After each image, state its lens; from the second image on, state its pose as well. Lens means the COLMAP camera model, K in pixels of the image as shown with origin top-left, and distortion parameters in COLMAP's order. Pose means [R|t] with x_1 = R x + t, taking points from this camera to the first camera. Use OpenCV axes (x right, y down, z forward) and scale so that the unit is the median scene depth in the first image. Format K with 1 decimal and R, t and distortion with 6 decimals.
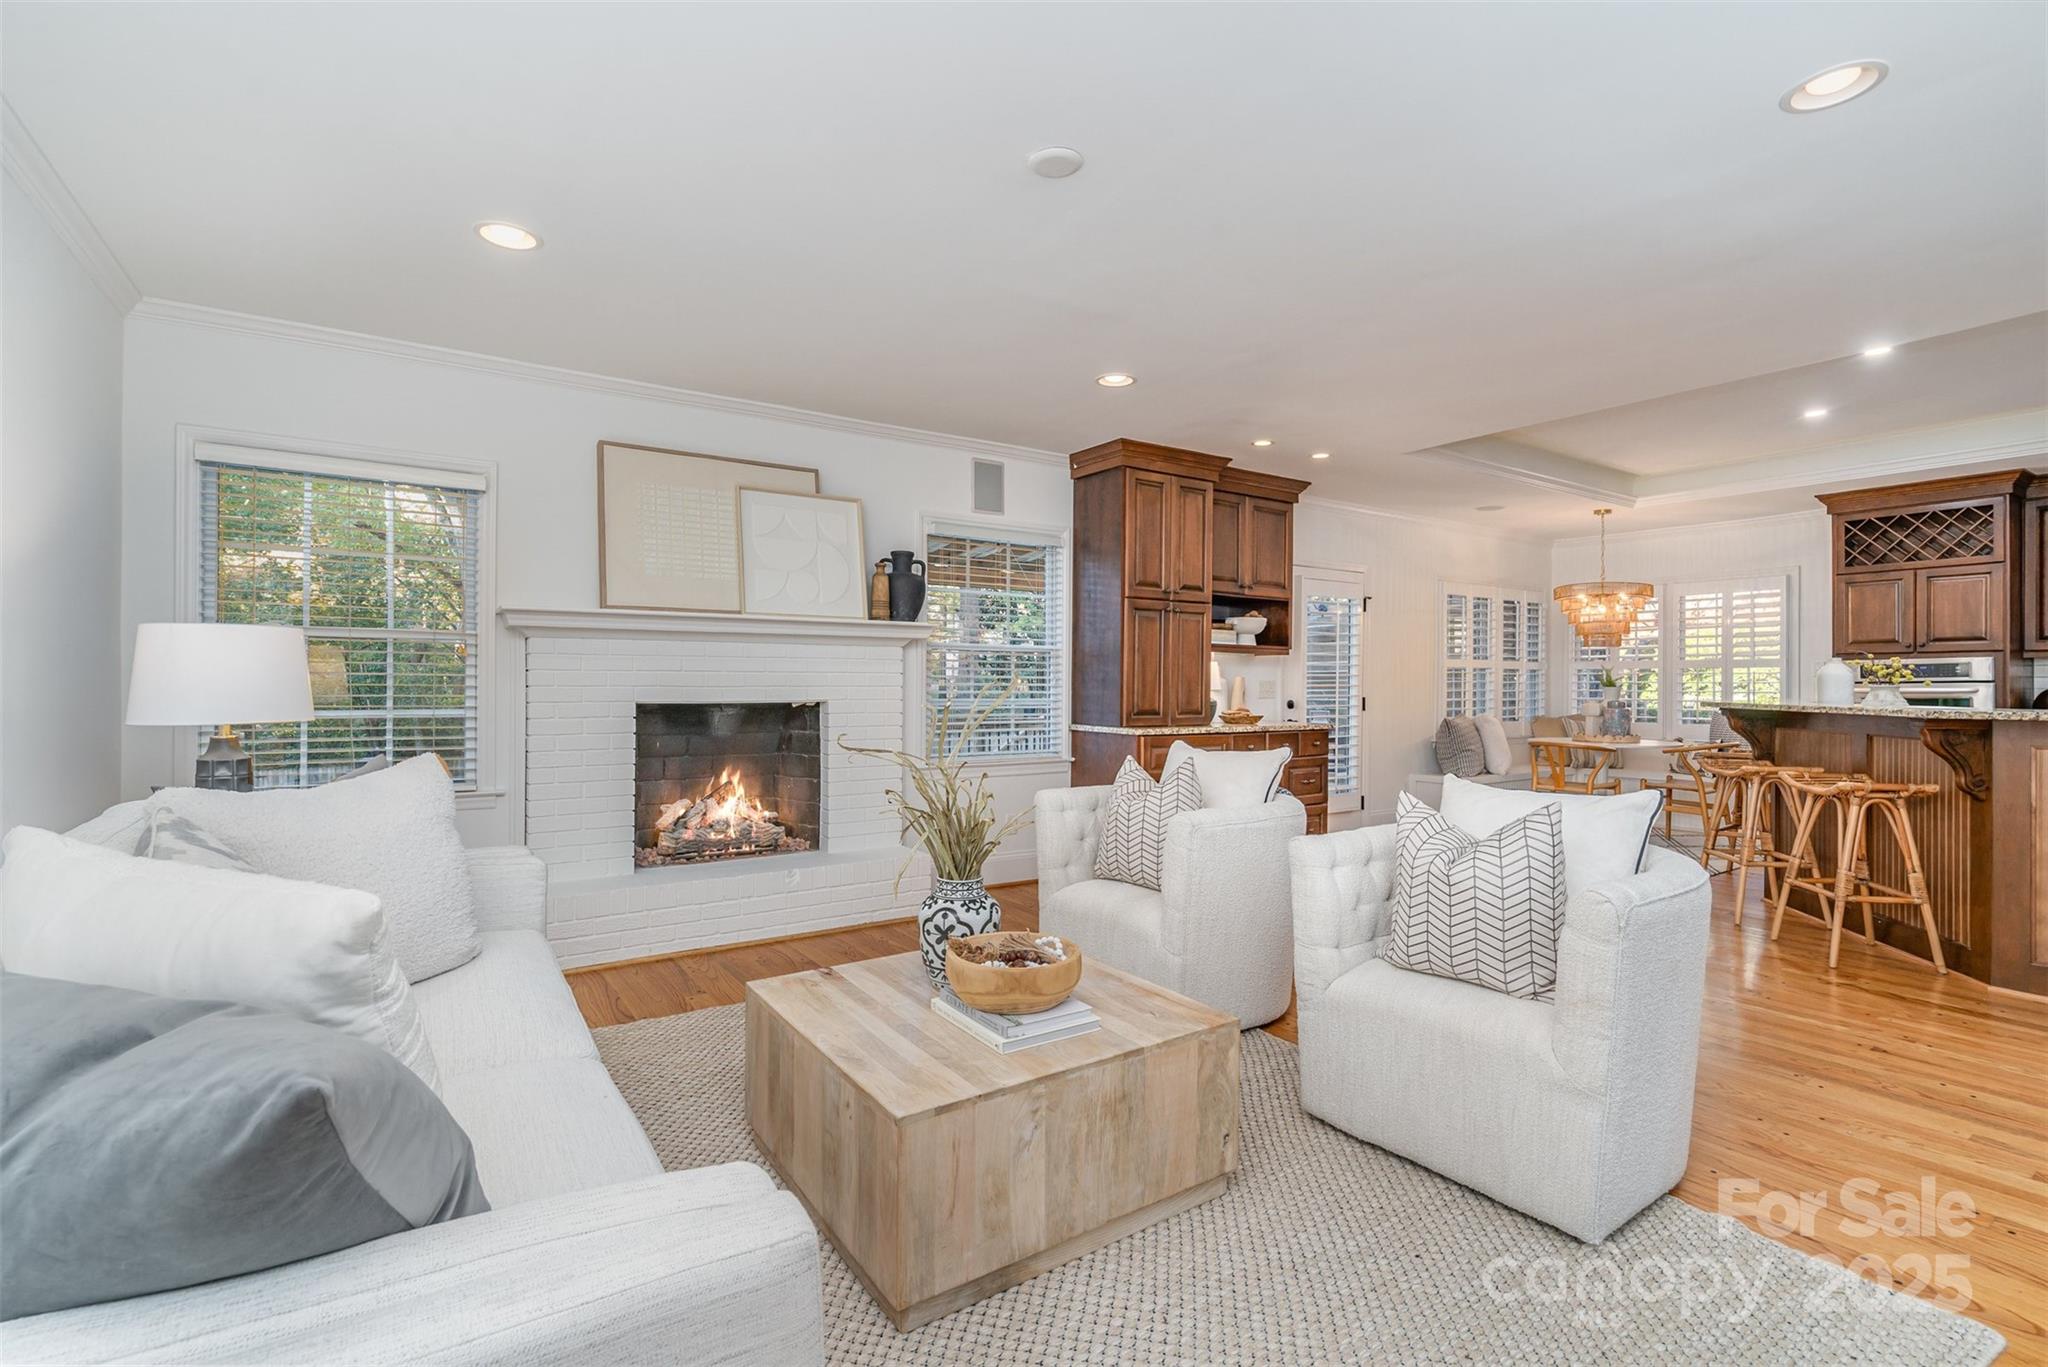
lens RADIAL K [[939.7, 0, 1023.7], [0, 939.7, 681.1], [0, 0, 1]] dist [0.002673, 0.000313]
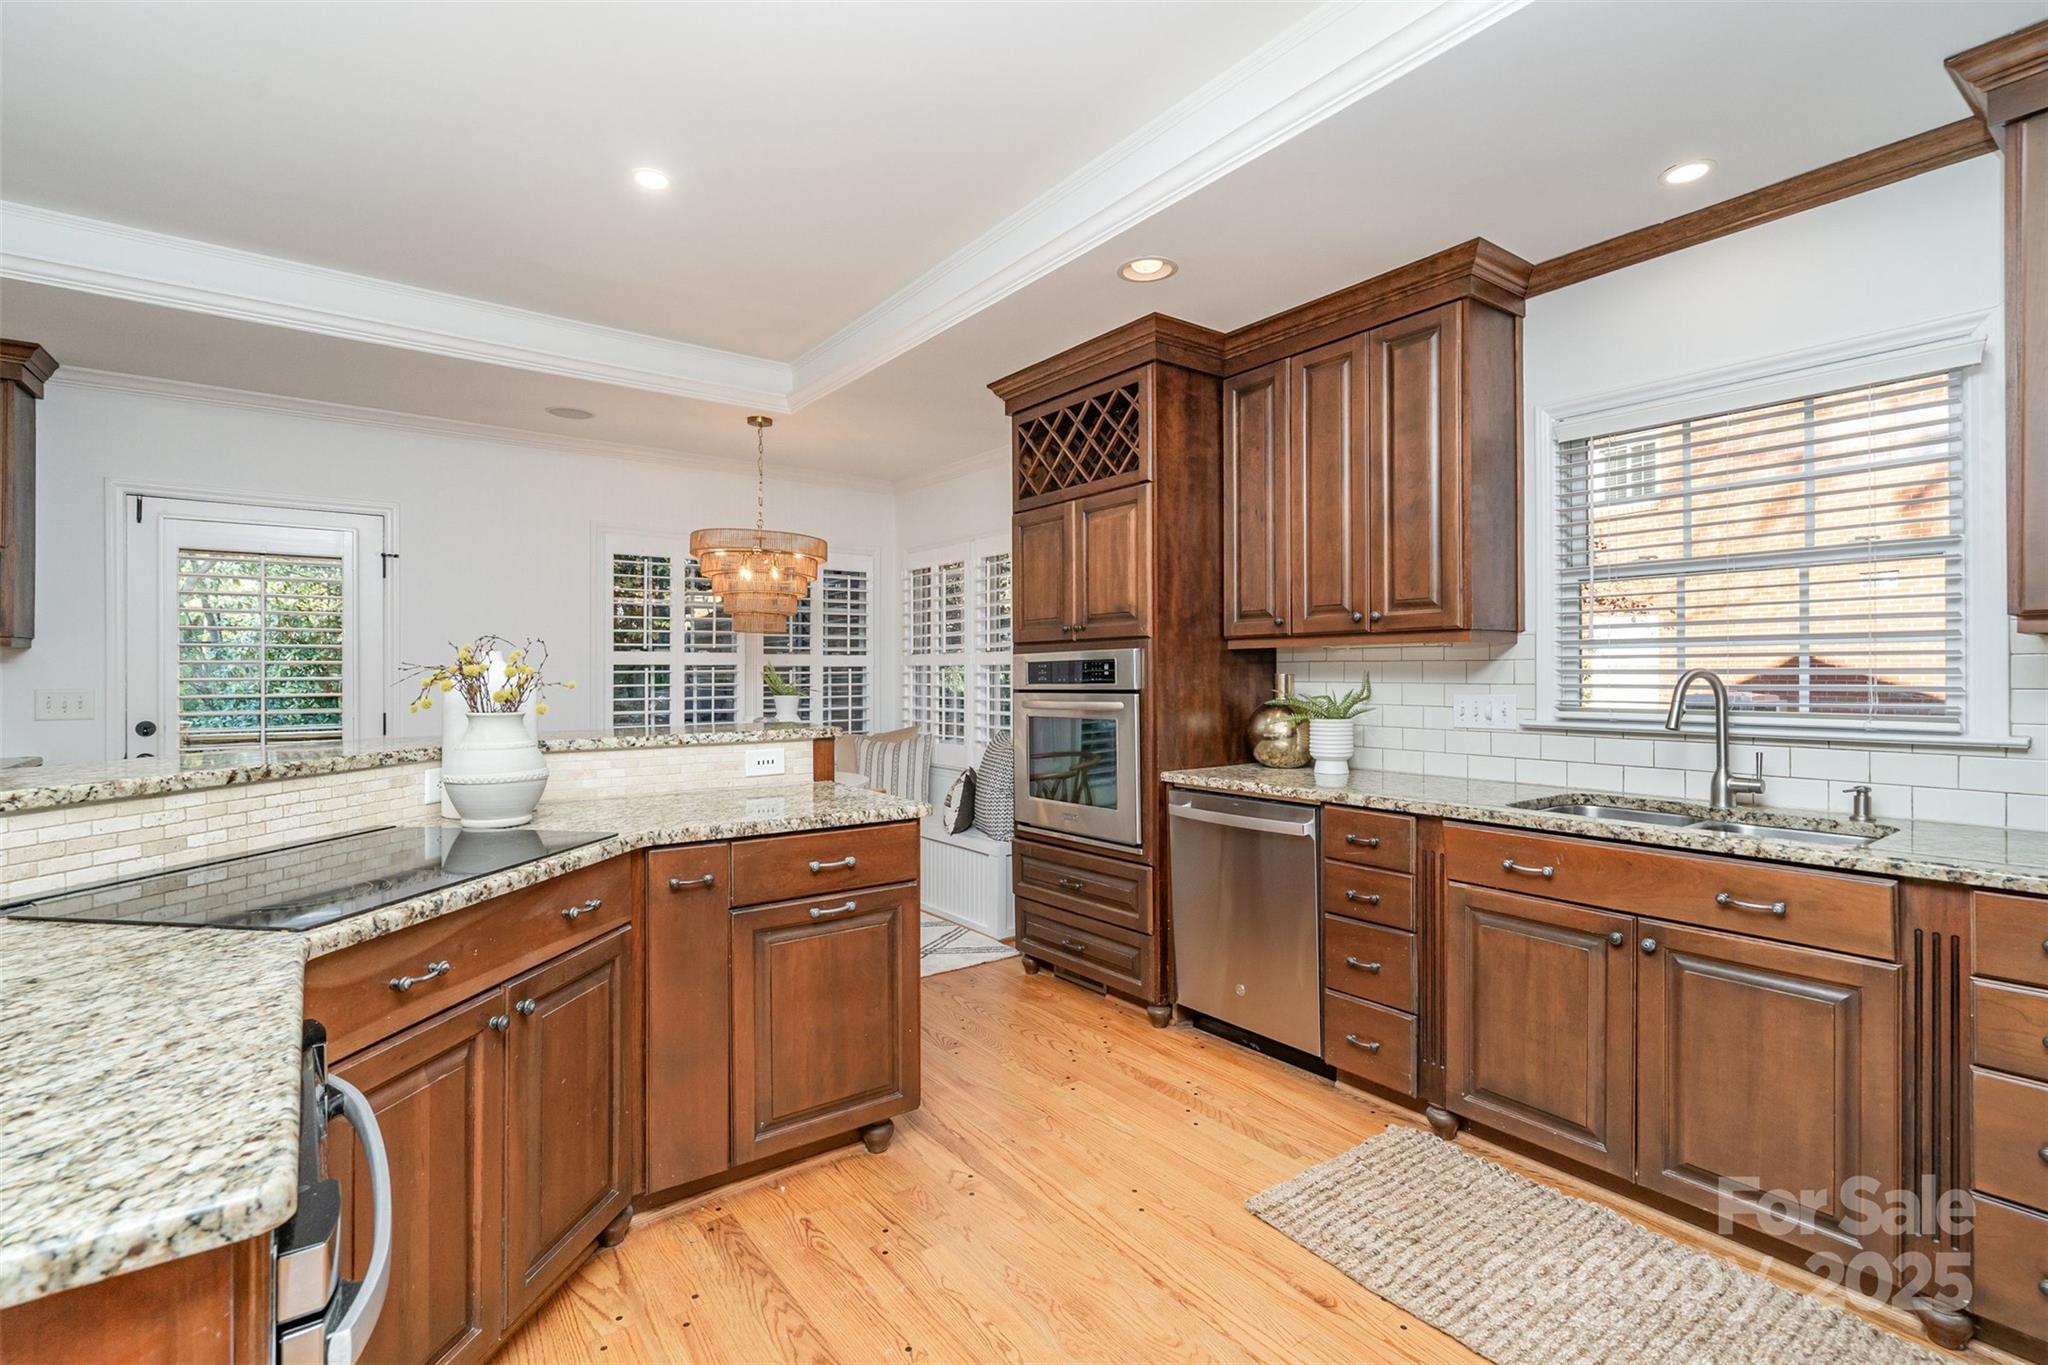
lens RADIAL K [[939.7, 0, 1099.6], [0, 939.7, 680.1], [0, 0, 1]] dist [0.002673, 0.000313]
pose [[0.999459, -0.003321, 0.032717, 0.955904], [0.002996, 0.999946, 0.009971, -0.011868], [-0.032748, -0.009867, 0.999415, 0.415435]]
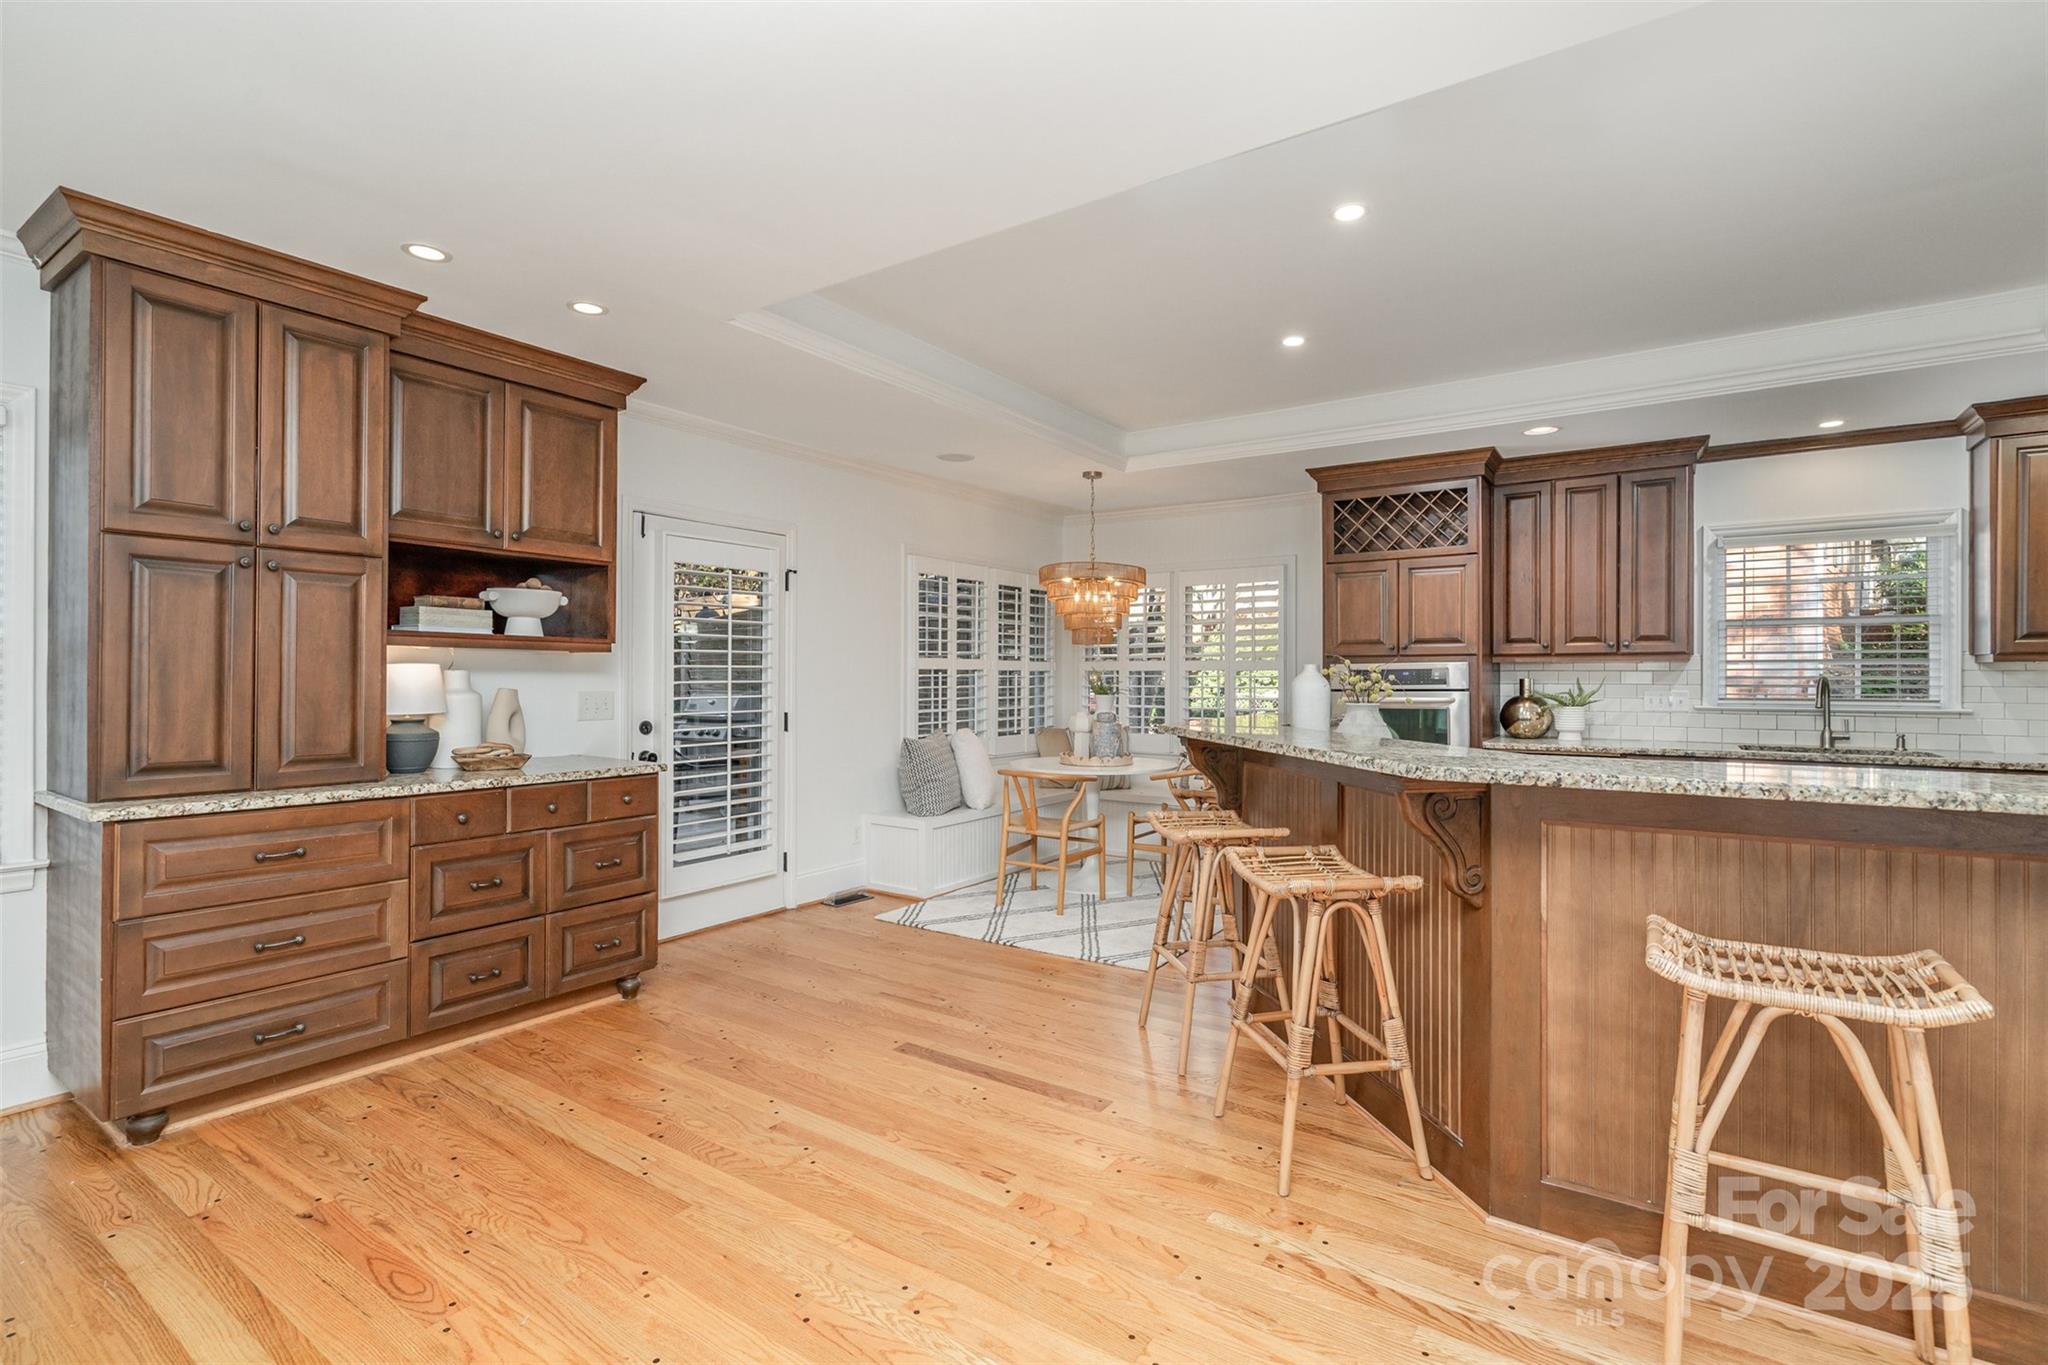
lens RADIAL K [[939.7, 0, 1027.3], [0, 939.7, 671.5], [0, 0, 1]] dist [0.002673, 0.000313]
pose [[0.929471, 0.000188, 0.368894, 0.316543], [-0.000011, 1.000000, -0.000480, -0.015577], [-0.368894, 0.000443, 0.929471, 0.328708]]
